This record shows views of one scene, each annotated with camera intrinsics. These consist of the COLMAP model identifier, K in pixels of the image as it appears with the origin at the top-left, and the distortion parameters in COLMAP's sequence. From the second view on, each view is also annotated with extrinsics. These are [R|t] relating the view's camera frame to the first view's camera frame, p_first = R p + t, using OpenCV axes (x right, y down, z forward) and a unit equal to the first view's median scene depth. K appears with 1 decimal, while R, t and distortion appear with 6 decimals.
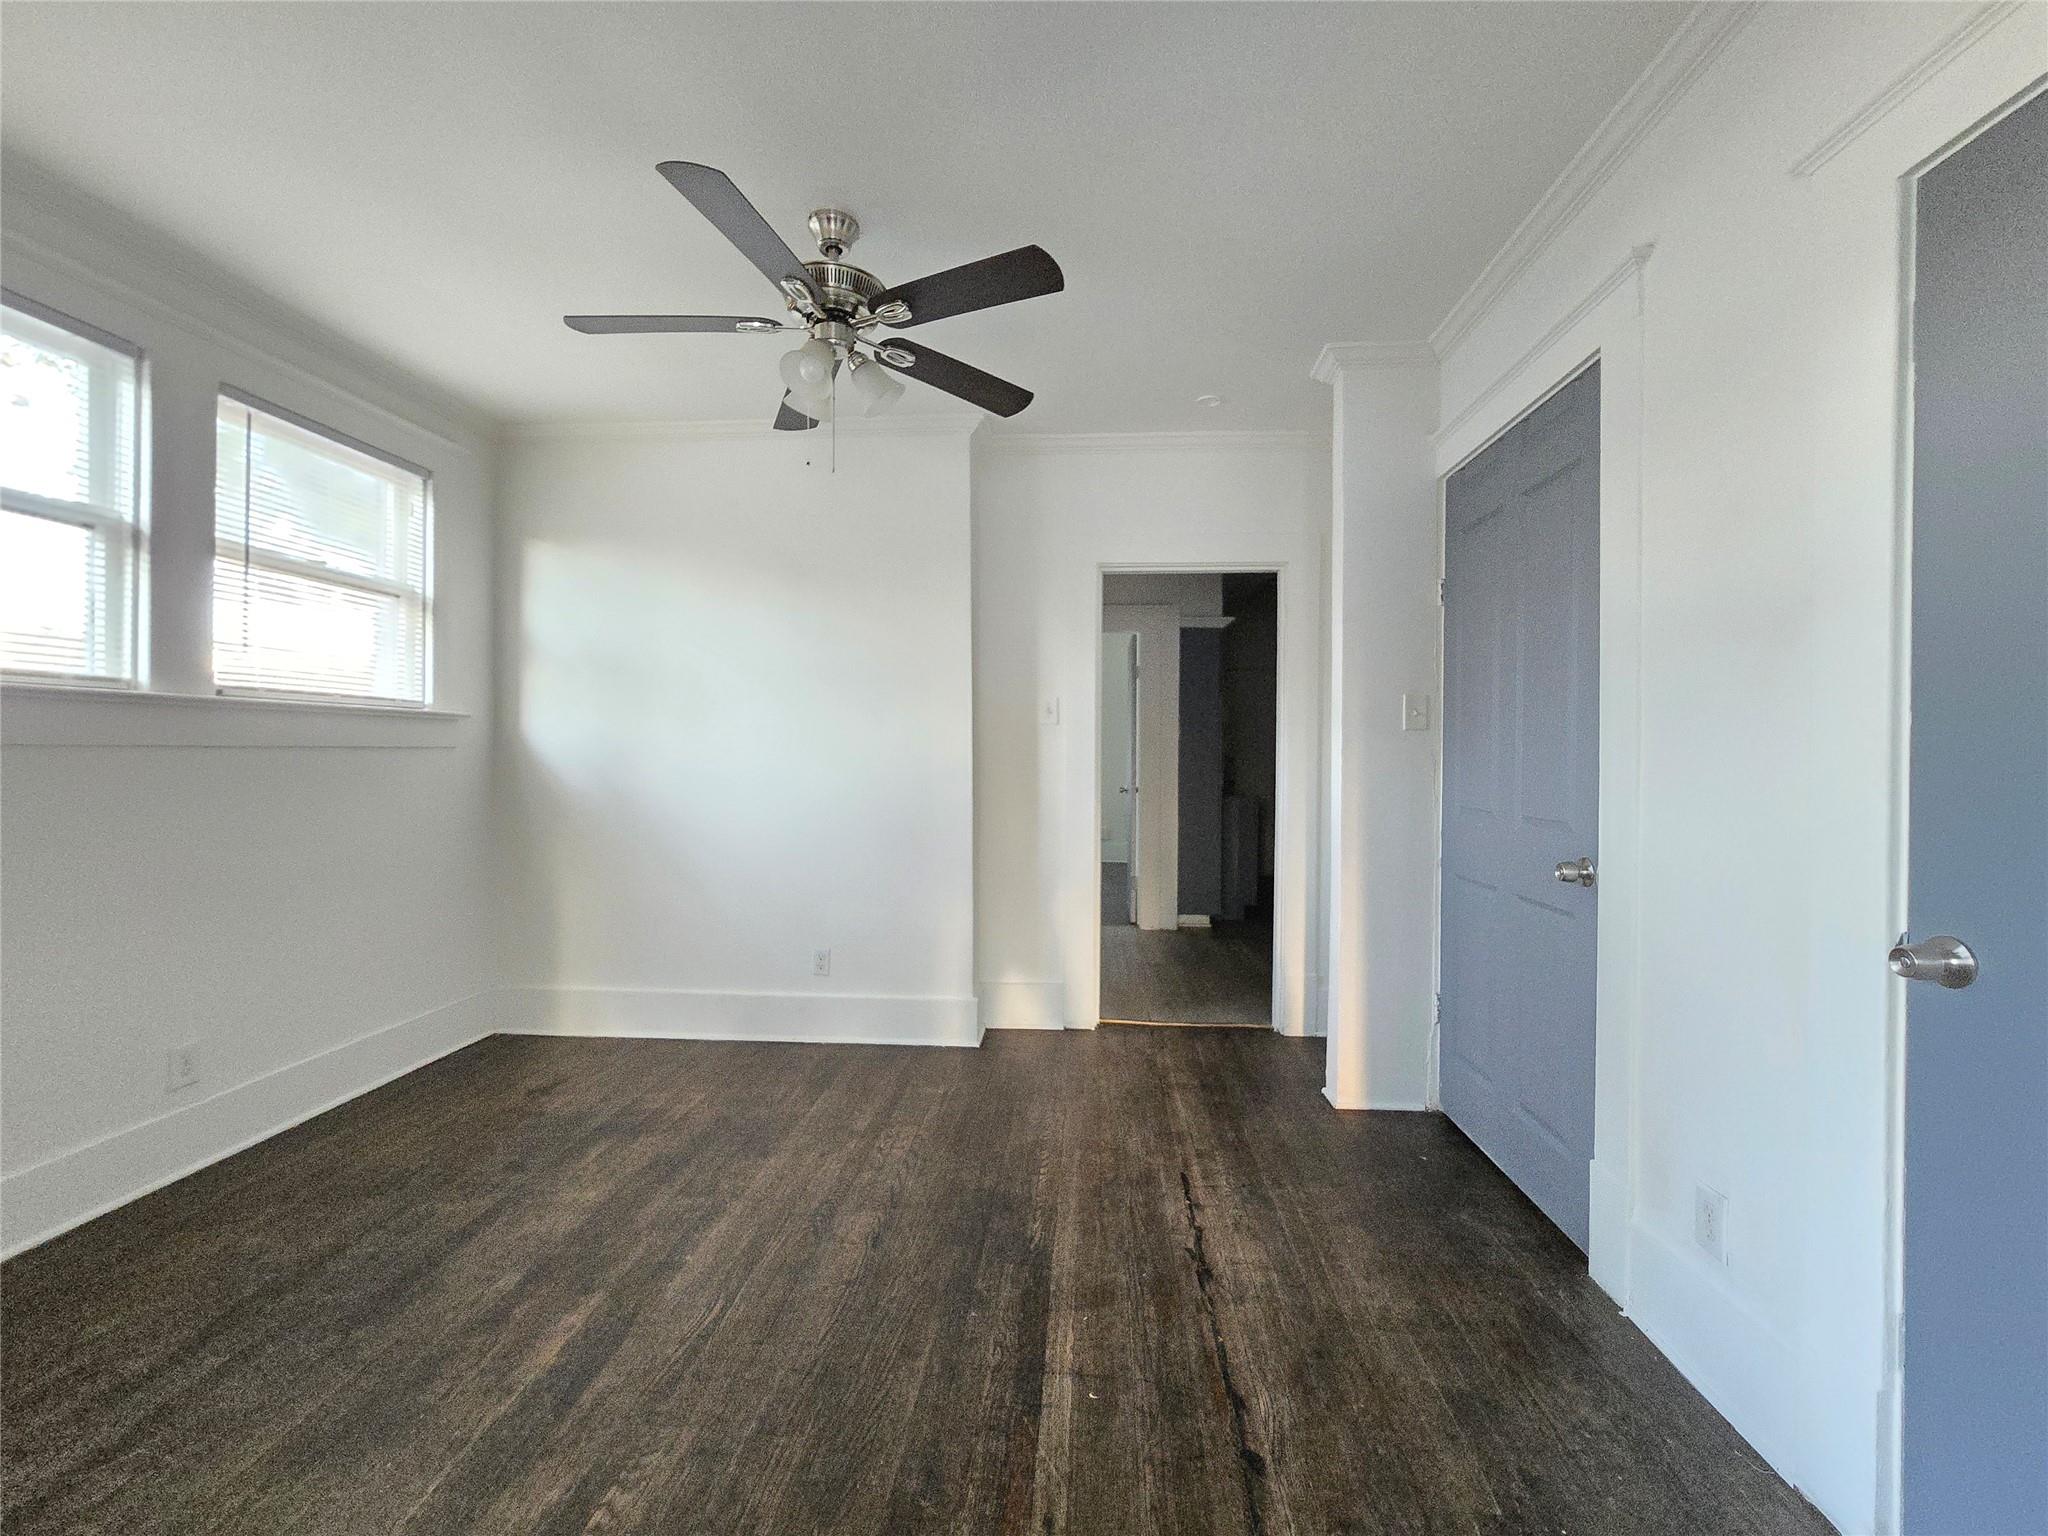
lens RADIAL K [[873.4, 0, 1024.0], [0, 873.4, 768.0], [0, 0, 1]] dist [-0.002518, -0.000512]
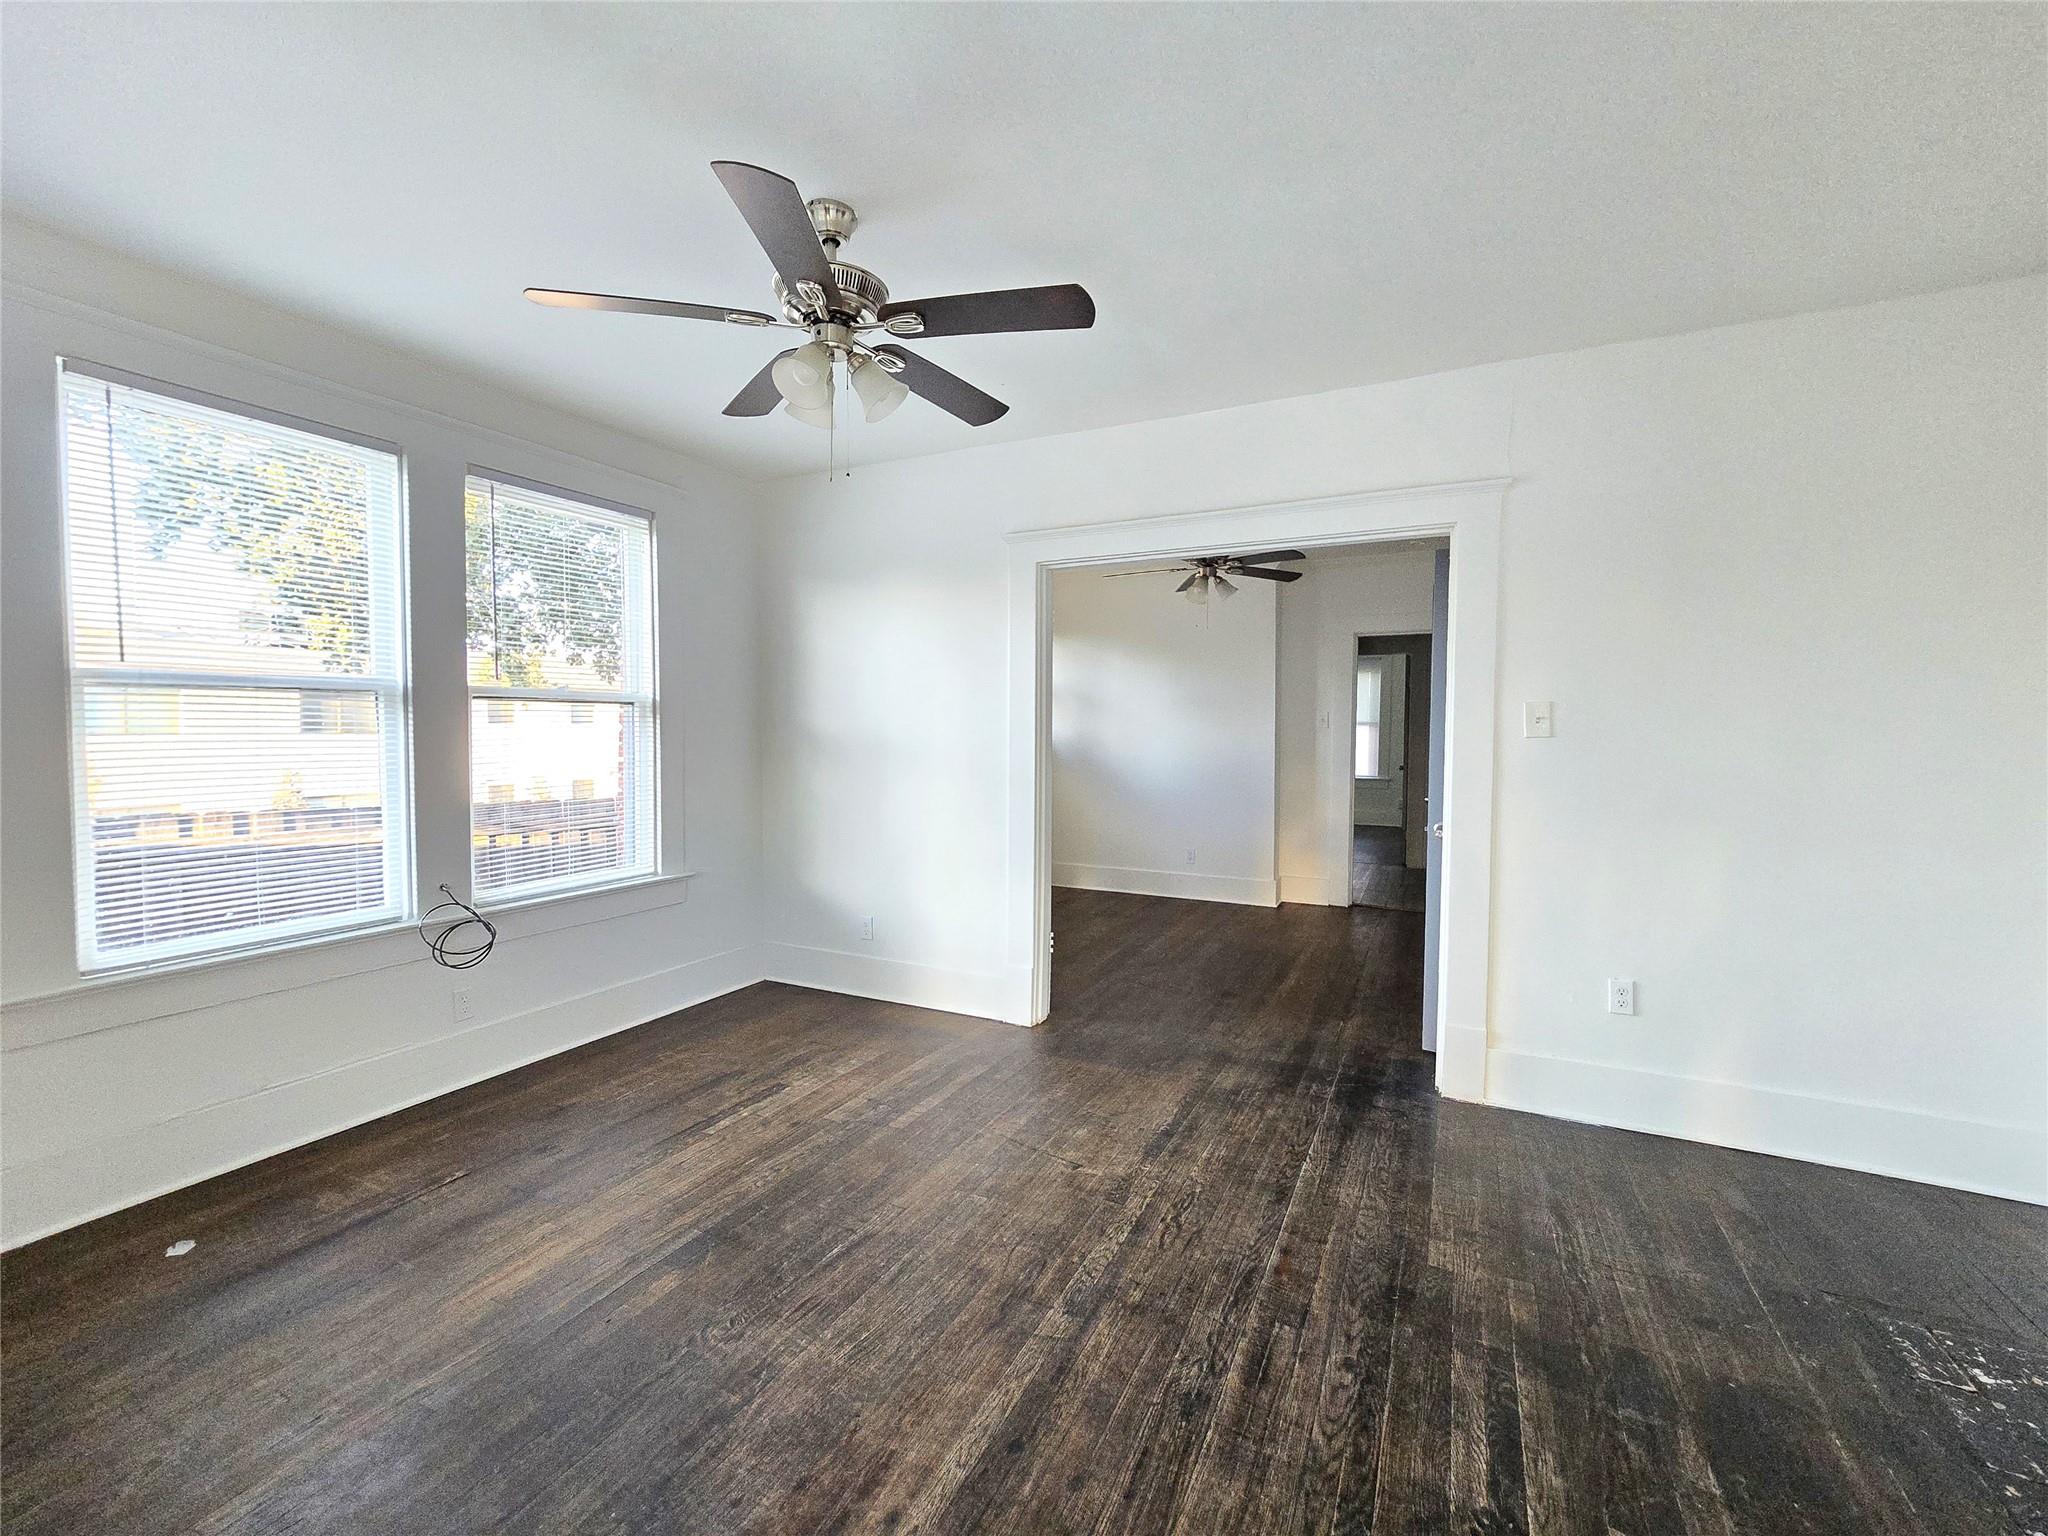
lens RADIAL K [[873.4, 0, 1024.0], [0, 873.4, 768.0], [0, 0, 1]] dist [-0.002518, -0.000512]
pose [[0.930345, 0.013172, -0.366449, 0.262998], [-0.000200, 0.999373, 0.035415, -0.068465], [0.366686, -0.032875, 0.929764, -1.878609]]
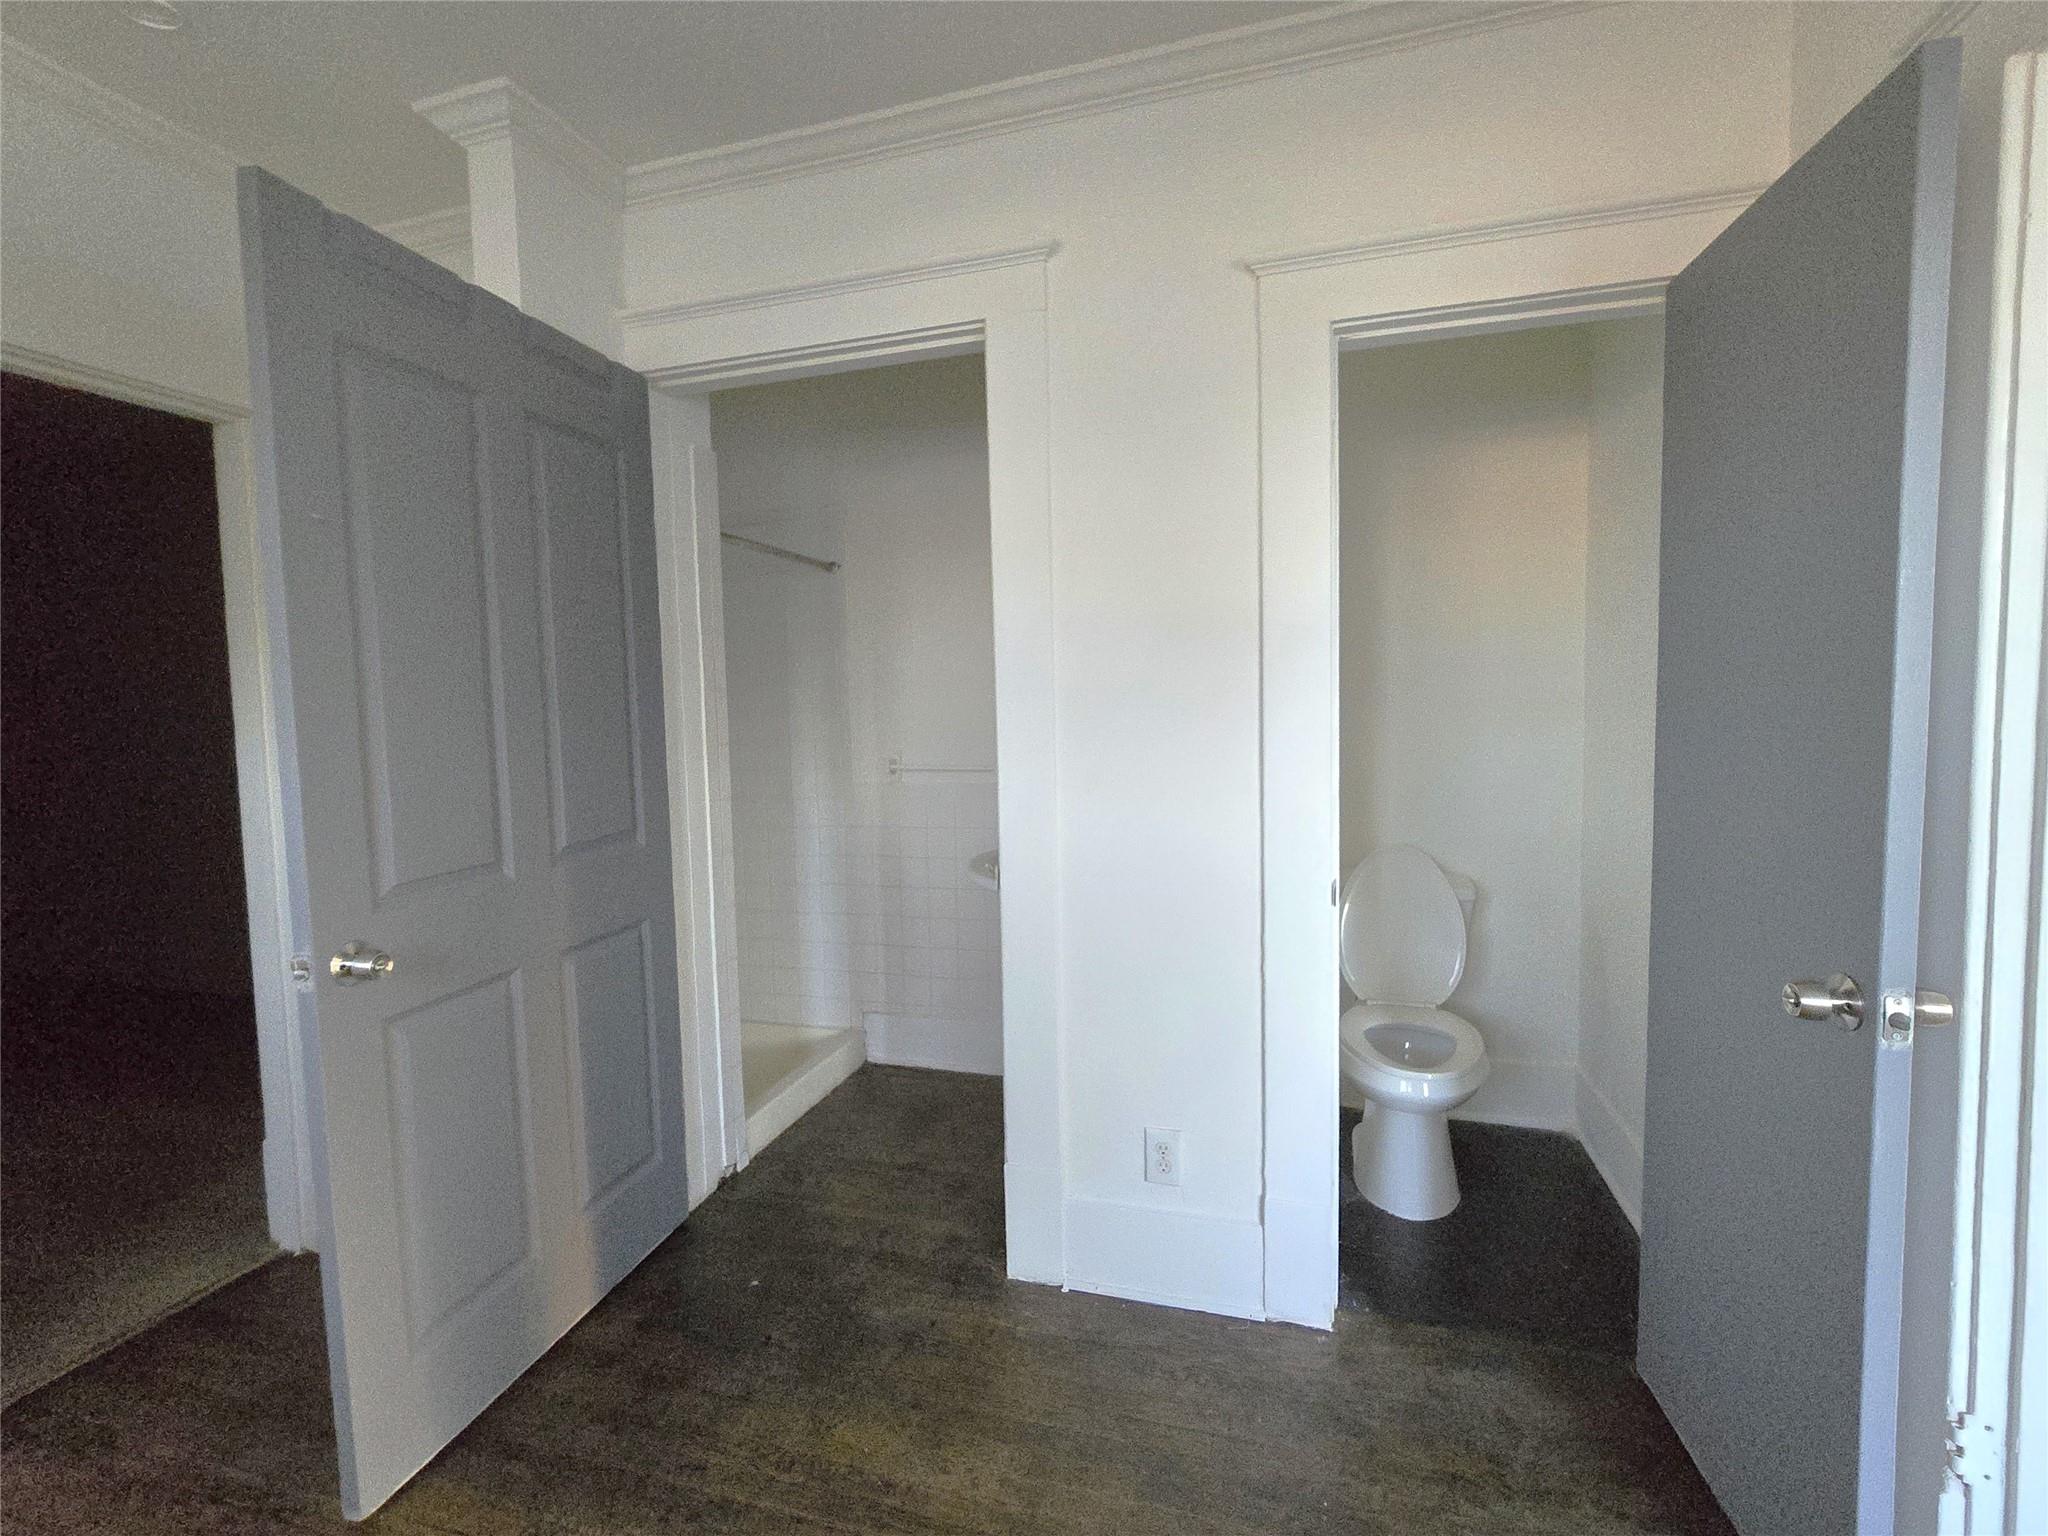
lens RADIAL K [[873.4, 0, 1024.0], [0, 873.4, 768.0], [0, 0, 1]] dist [-0.002518, -0.000512]
pose [[0.201203, -0.073812, 0.976765, -0.327100], [0.029437, 0.997162, 0.069290, -0.077464], [-0.979107, 0.014811, 0.202805, 0.895483]]
